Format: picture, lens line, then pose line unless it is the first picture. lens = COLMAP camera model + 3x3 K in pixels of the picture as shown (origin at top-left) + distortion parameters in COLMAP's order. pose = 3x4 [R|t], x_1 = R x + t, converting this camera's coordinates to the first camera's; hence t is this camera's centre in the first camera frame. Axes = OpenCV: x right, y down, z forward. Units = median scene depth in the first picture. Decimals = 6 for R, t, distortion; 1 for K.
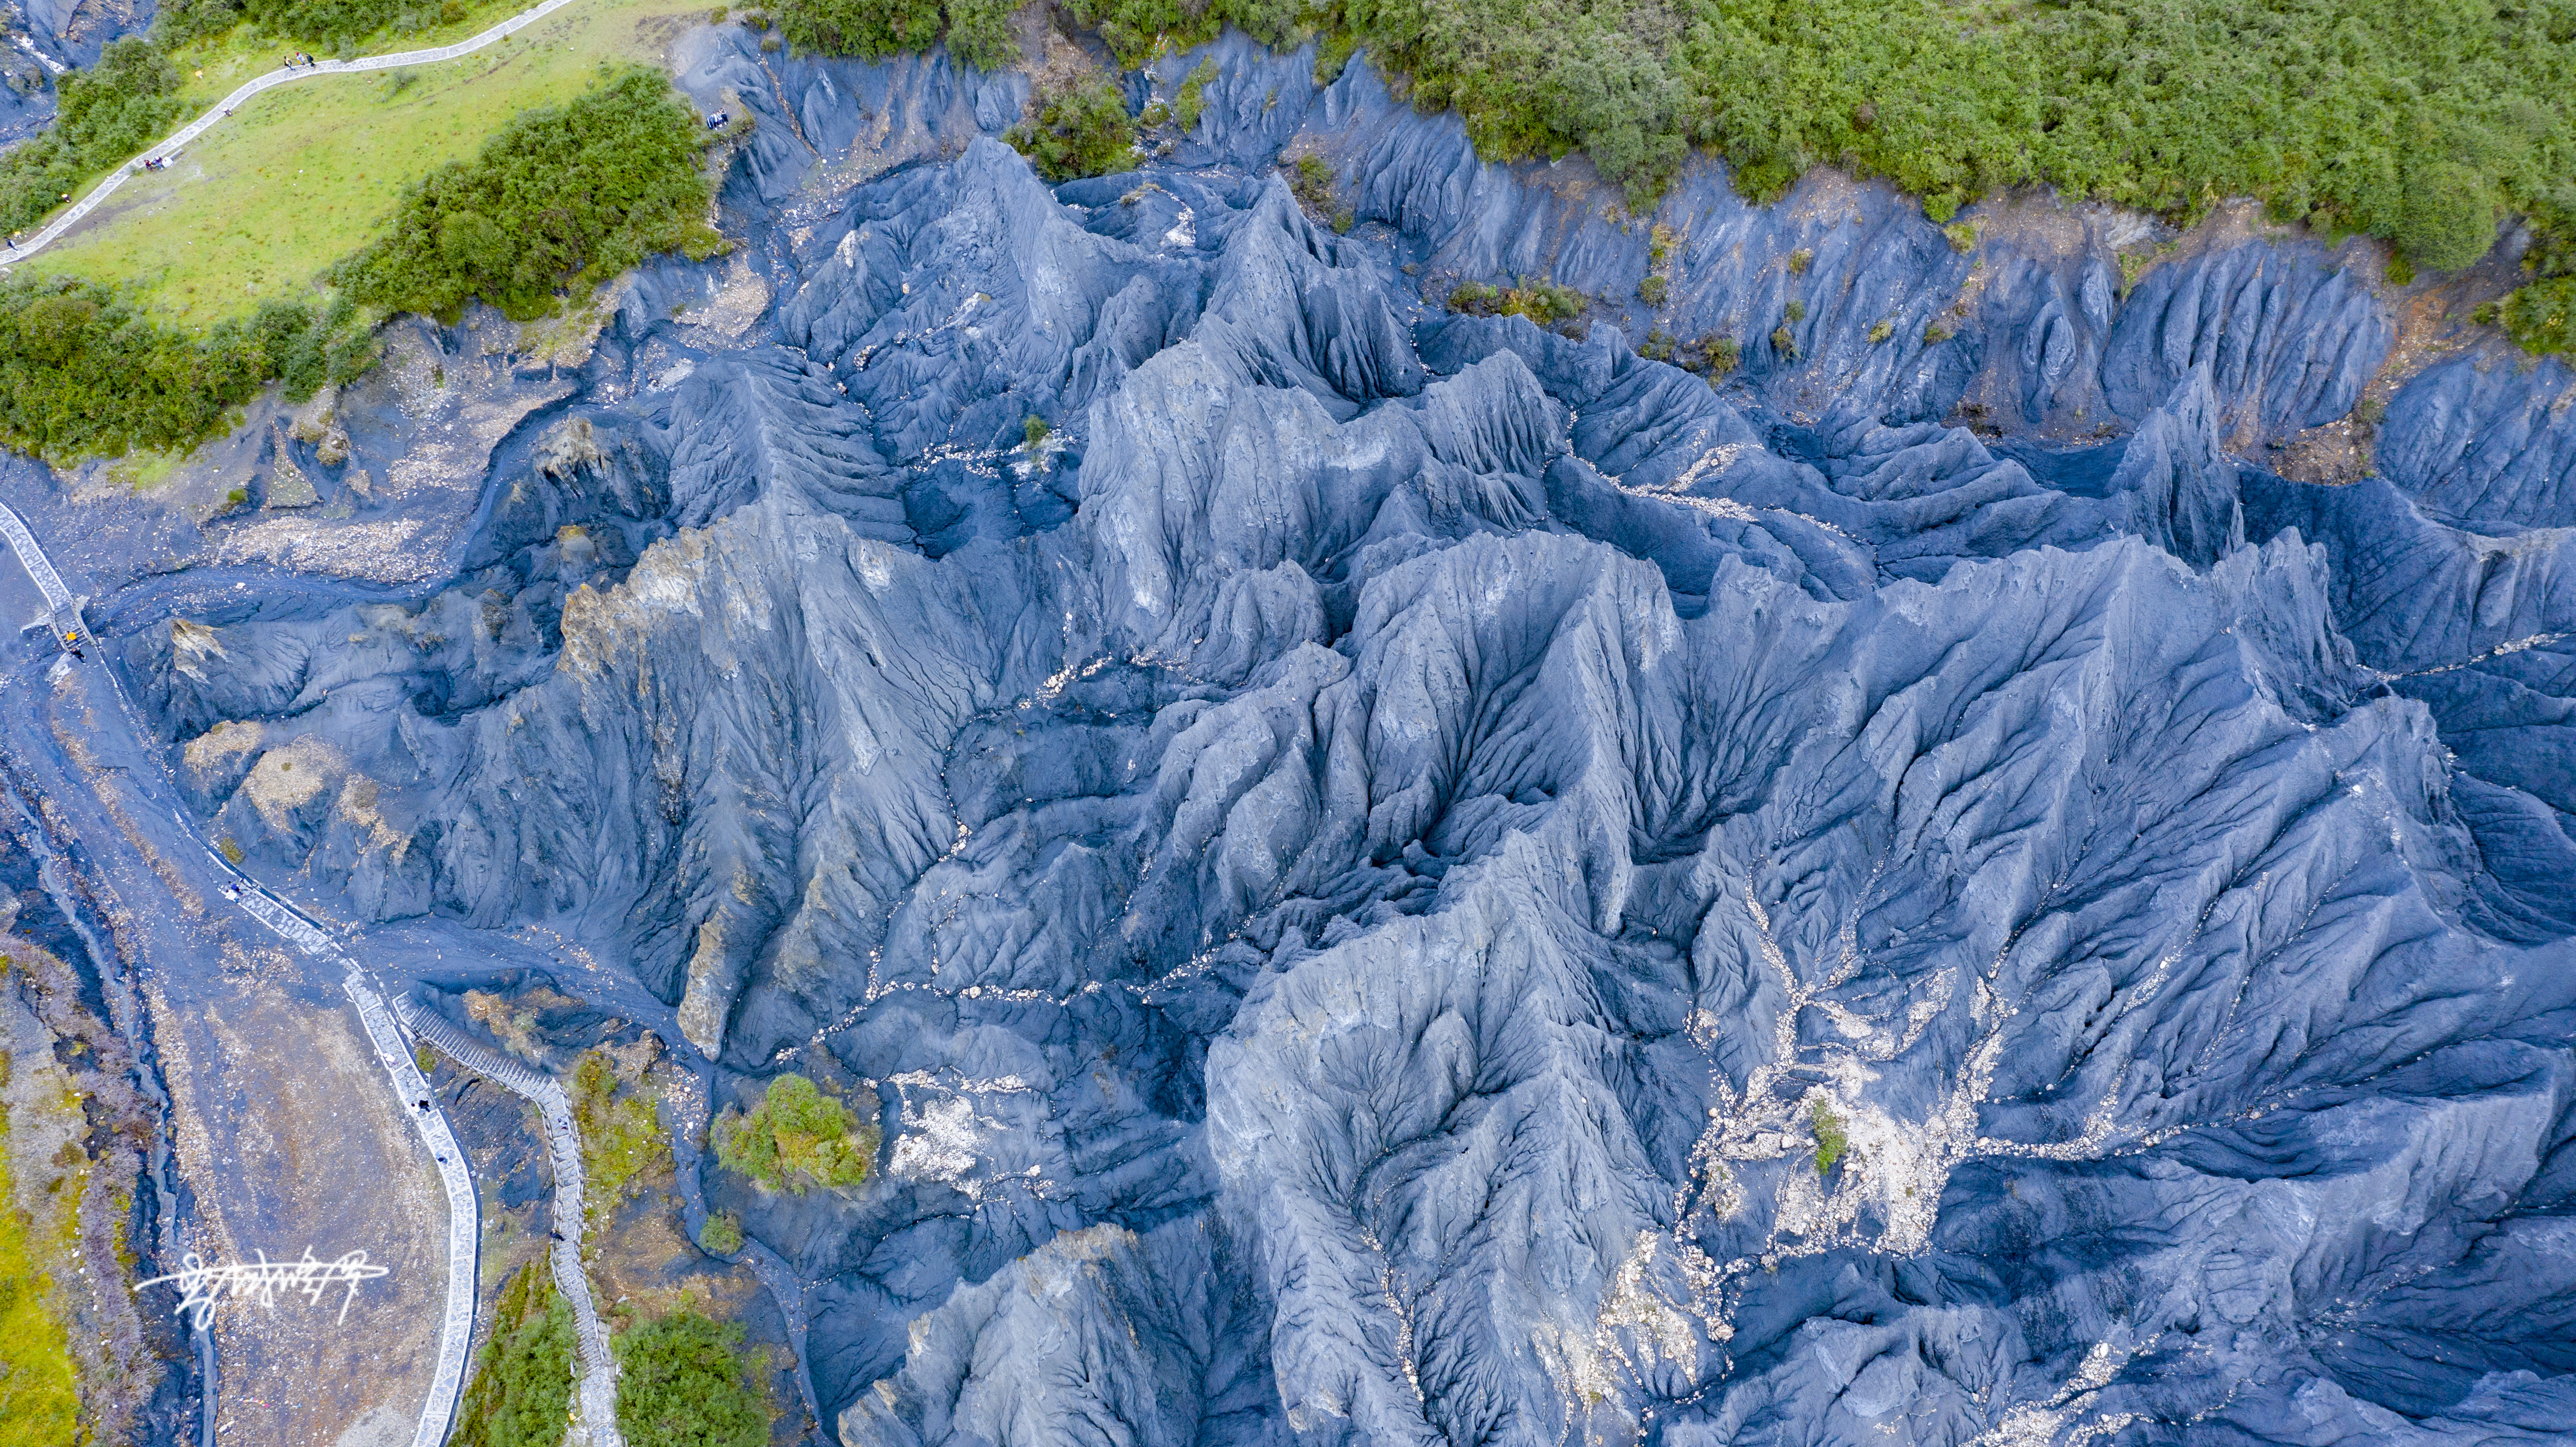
lens RADIAL K [[2039.7, 0, 1284.6], [0, 2039.7, 724.7], [0, 0, 1]] dist [0.017134, 0.002563]
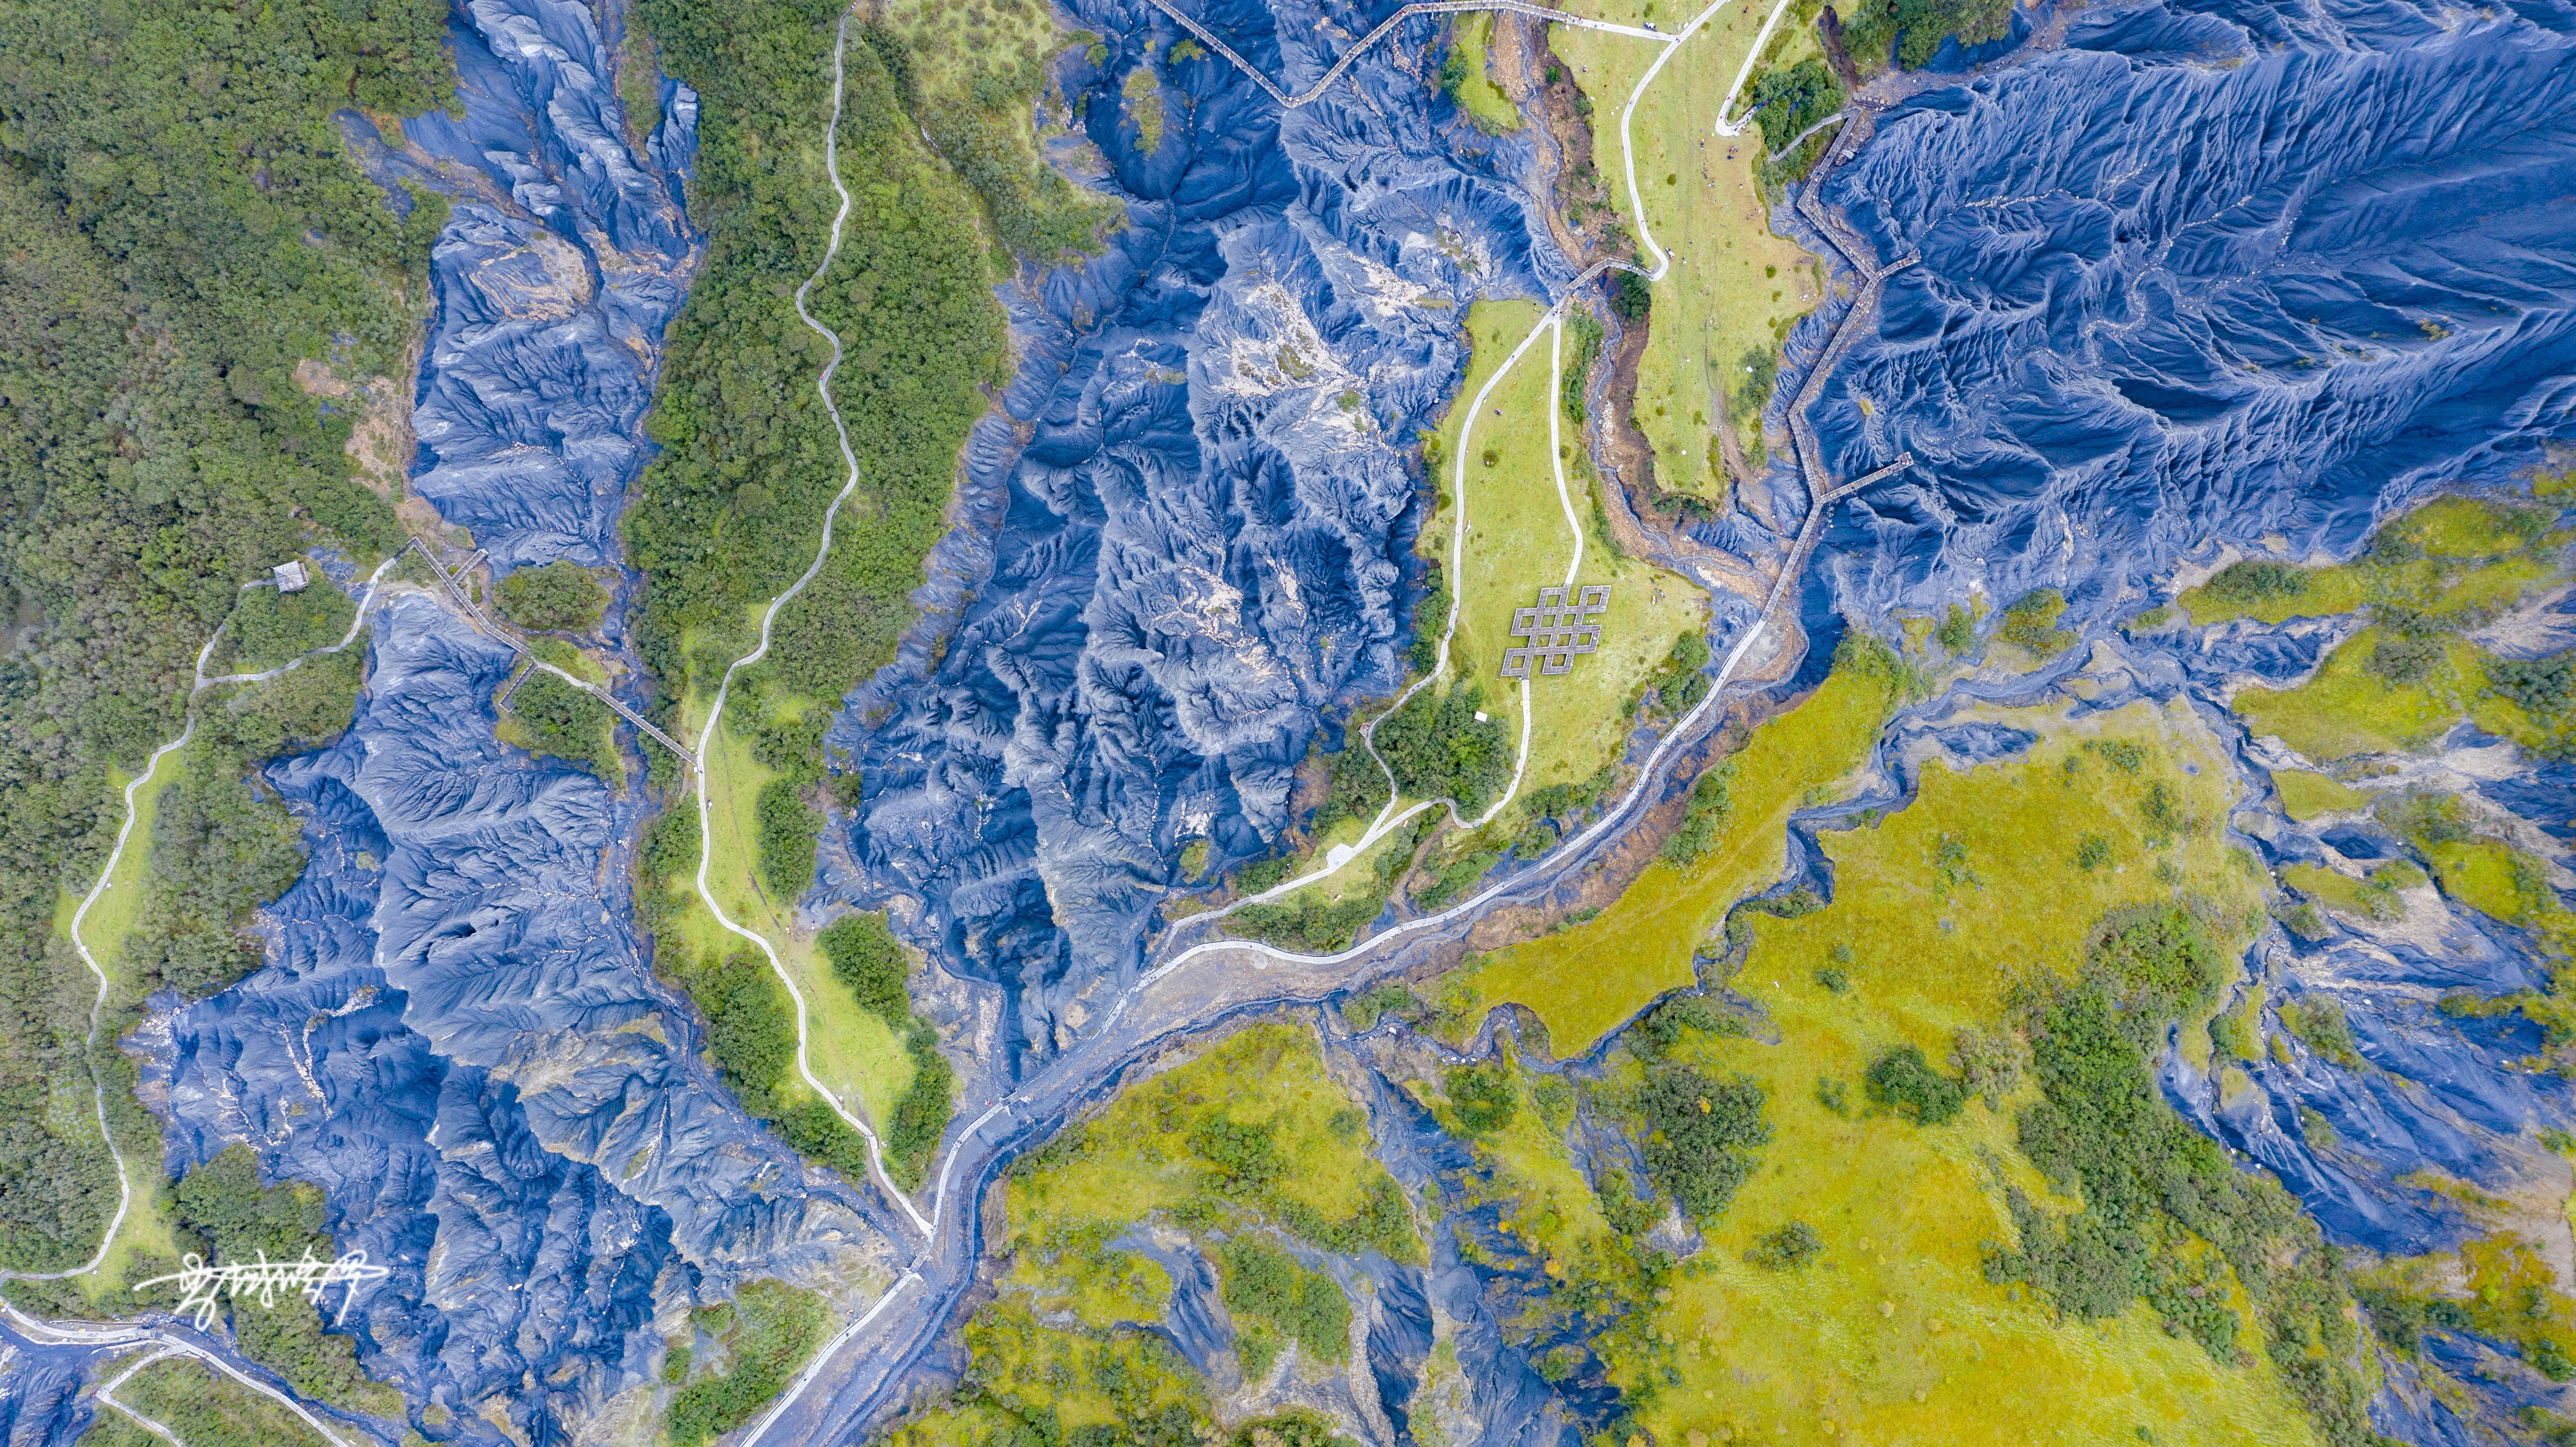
lens RADIAL K [[2039.7, 0, 1289.1], [0, 2039.7, 720.8], [0, 0, 1]] dist [0.017134, 0.002563]
pose [[0.044837, -0.998627, 0.027077, -0.067986], [0.873303, 0.052343, 0.484357, -1.610362], [-0.485109, 0.001930, 0.874451, -2.625450]]
